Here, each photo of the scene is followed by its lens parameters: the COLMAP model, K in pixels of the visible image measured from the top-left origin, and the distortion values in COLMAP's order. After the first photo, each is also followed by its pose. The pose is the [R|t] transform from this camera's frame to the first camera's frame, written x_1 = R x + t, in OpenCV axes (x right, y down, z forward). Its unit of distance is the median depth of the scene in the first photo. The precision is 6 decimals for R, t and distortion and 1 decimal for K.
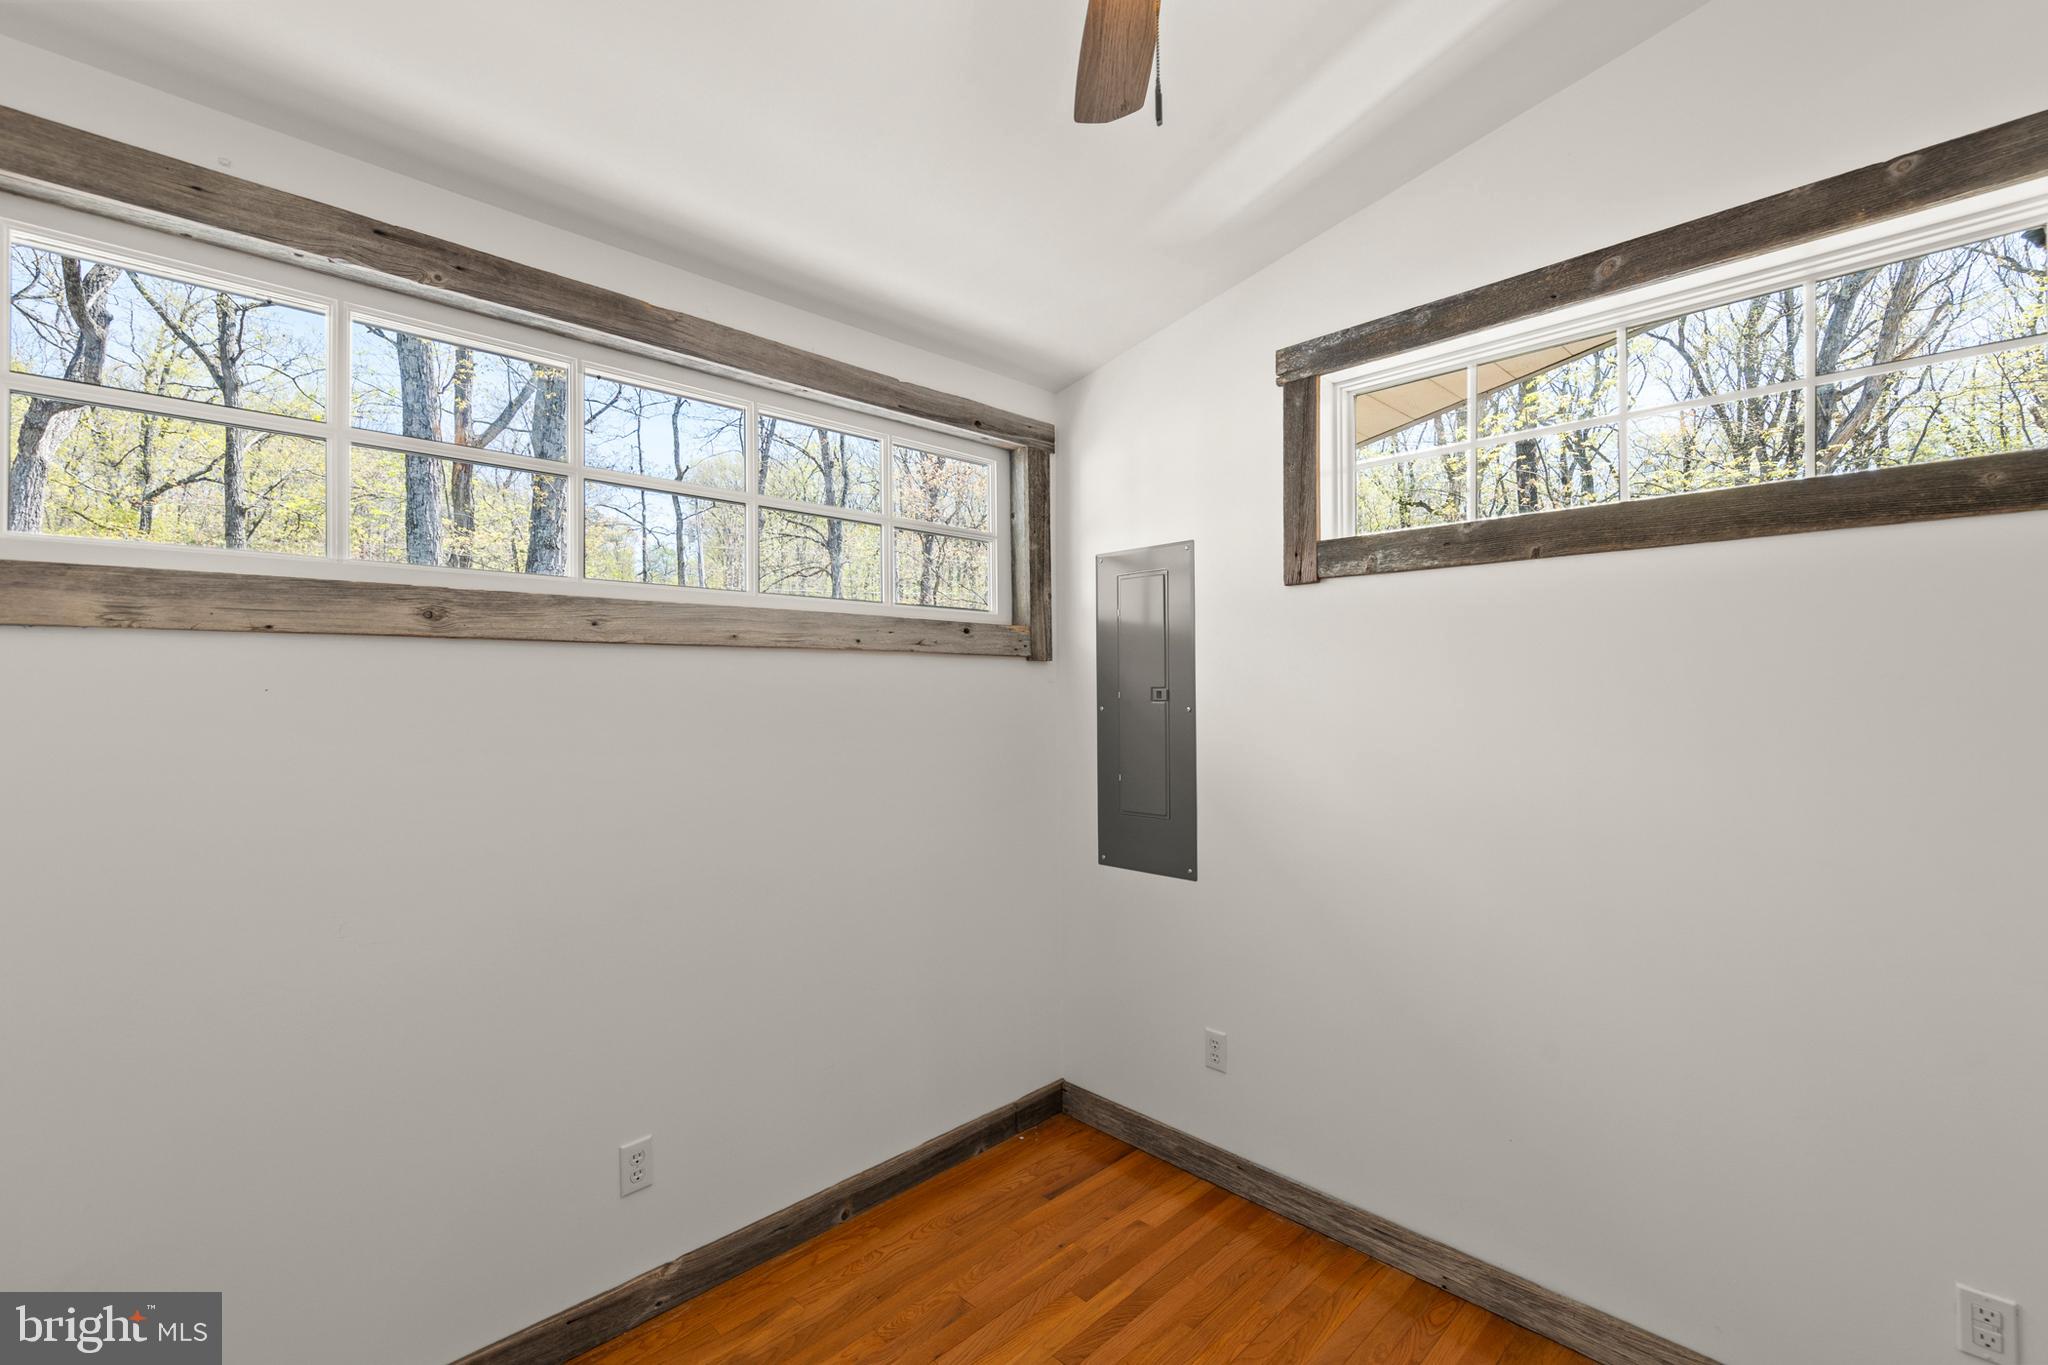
lens RADIAL K [[870.4, 0, 1025.4], [0, 870.4, 685.1], [0, 0, 1]] dist [0.007255, -0.001027]
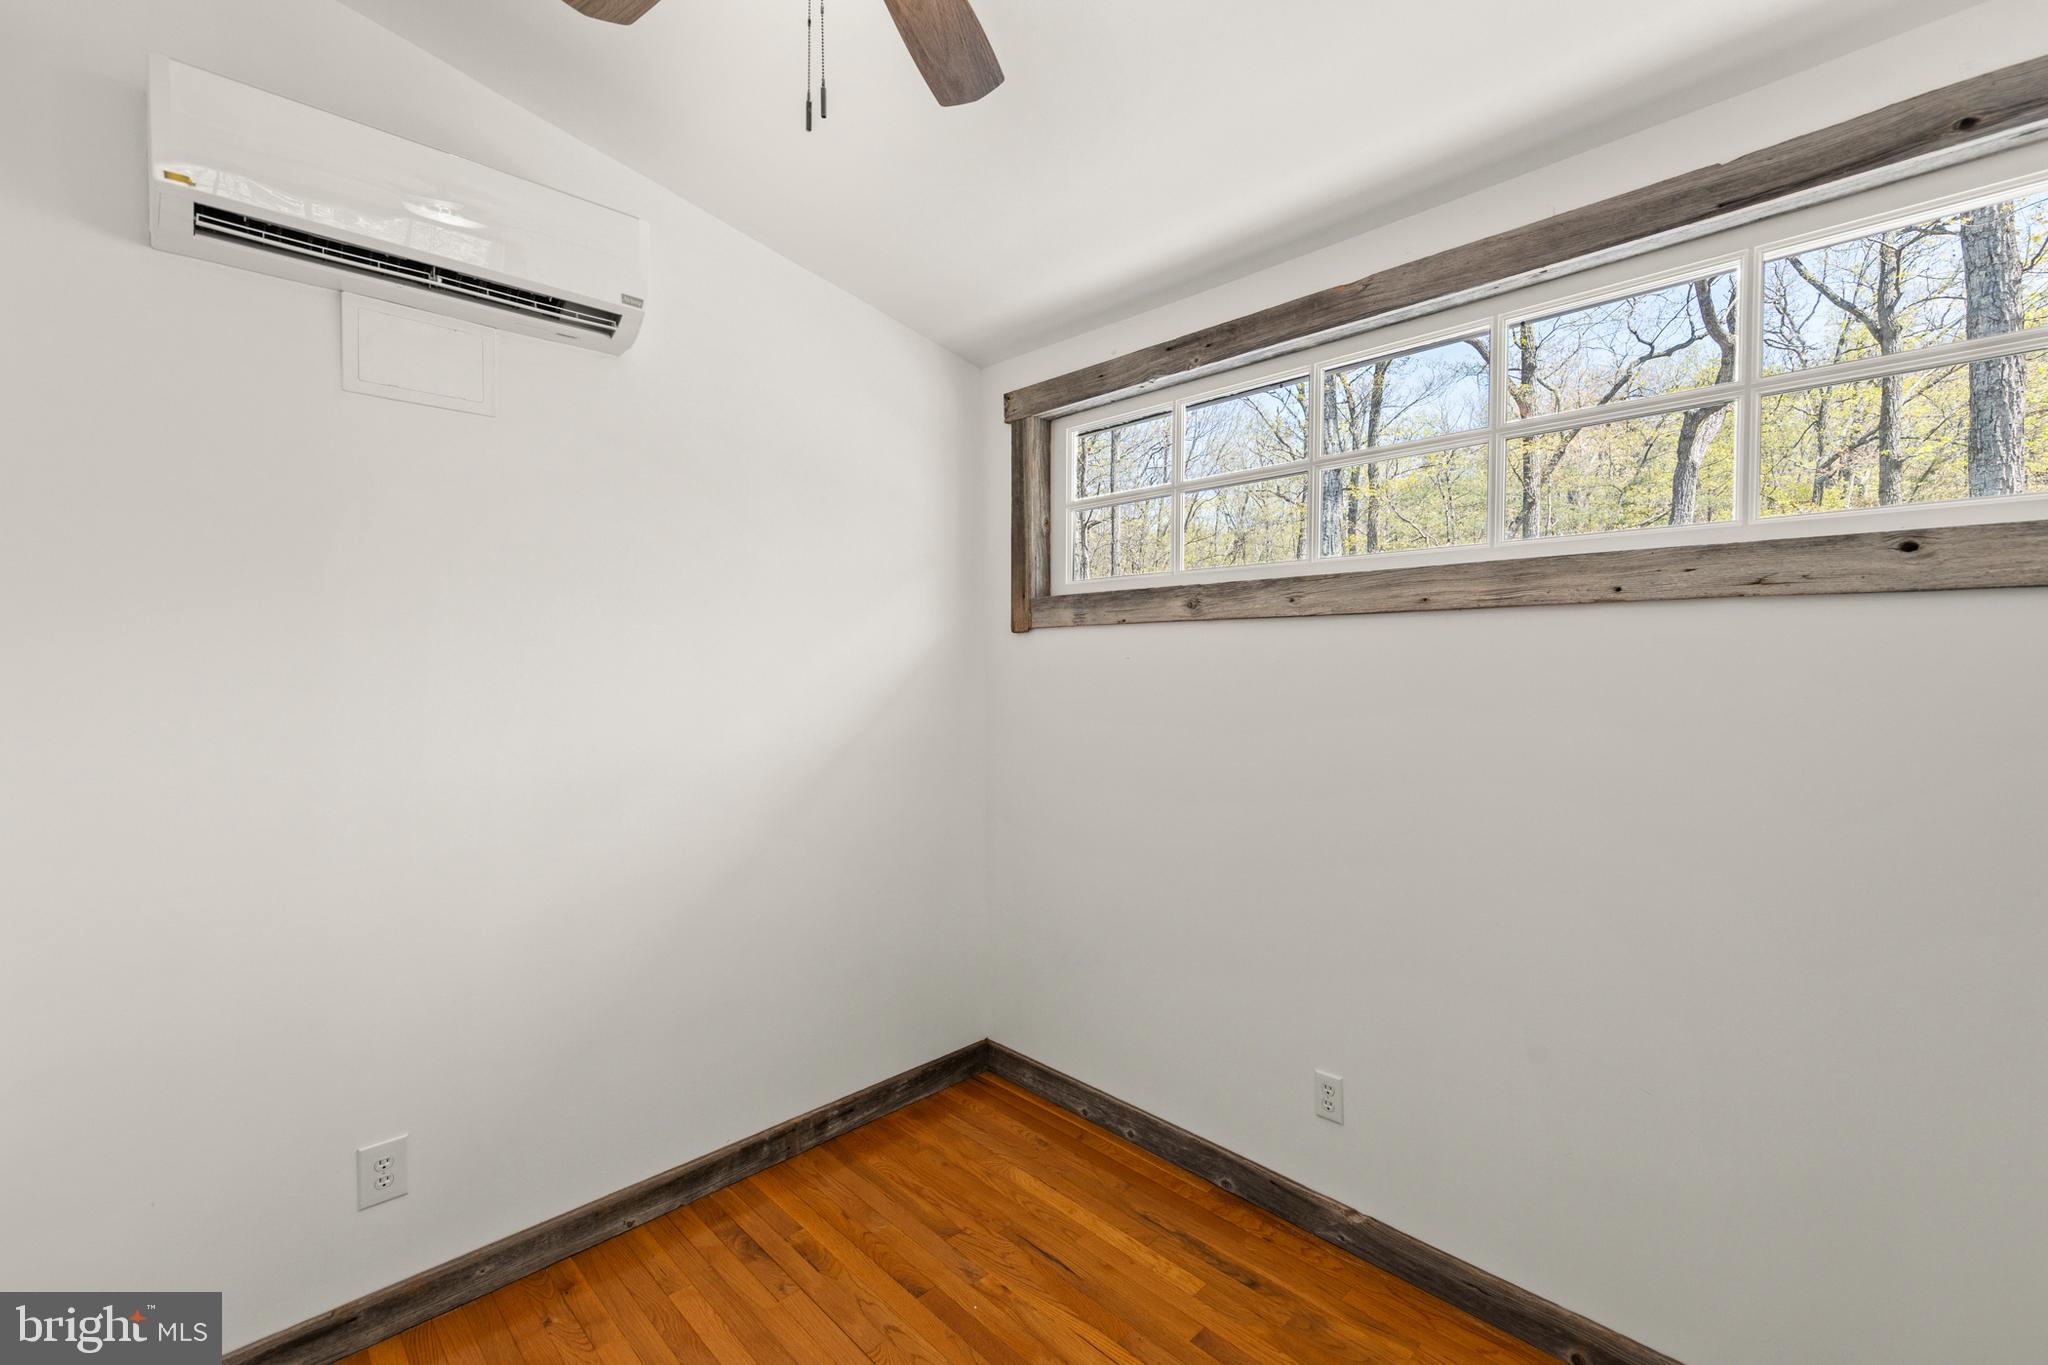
lens RADIAL K [[870.4, 0, 1040.8], [0, 870.4, 678.8], [0, 0, 1]] dist [0.007255, -0.001027]
pose [[0.005379, 0.028214, -0.999587, 0.609733], [0.008787, 0.999562, 0.028260, -0.002838], [0.999947, -0.008935, 0.005129, 0.627933]]
